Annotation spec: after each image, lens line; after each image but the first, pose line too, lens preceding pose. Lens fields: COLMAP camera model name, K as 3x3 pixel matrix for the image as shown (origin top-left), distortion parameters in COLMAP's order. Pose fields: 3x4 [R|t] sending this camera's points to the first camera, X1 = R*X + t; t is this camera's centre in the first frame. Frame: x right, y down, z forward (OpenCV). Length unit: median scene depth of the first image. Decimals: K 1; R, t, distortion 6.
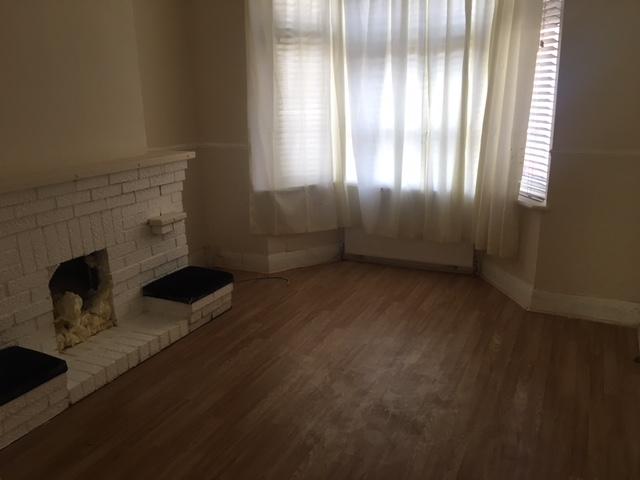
lens RADIAL K [[539.2, 0, 320.0], [0, 539.2, 240.0], [0, 0, 1]] dist [0.005848, -0.004819]
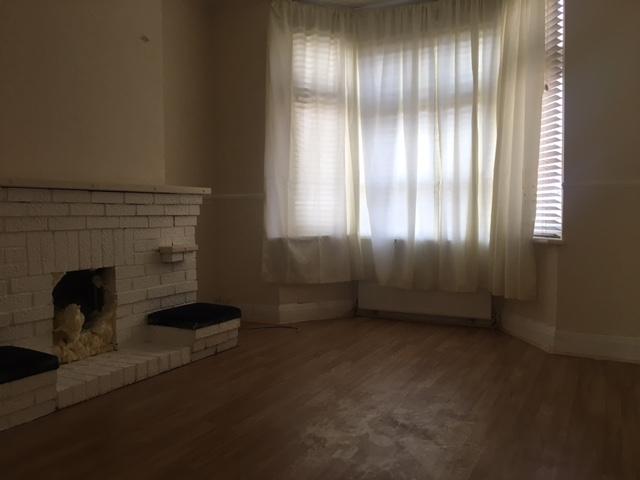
lens RADIAL K [[539.2, 0, 320.0], [0, 539.2, 240.0], [0, 0, 1]] dist [0.005848, -0.004819]
pose [[0.999027, 0.015405, -0.041323, 0.018640], [-0.024116, 0.975327, -0.219445, 0.143204], [0.036923, 0.220228, 0.974749, 0.026320]]
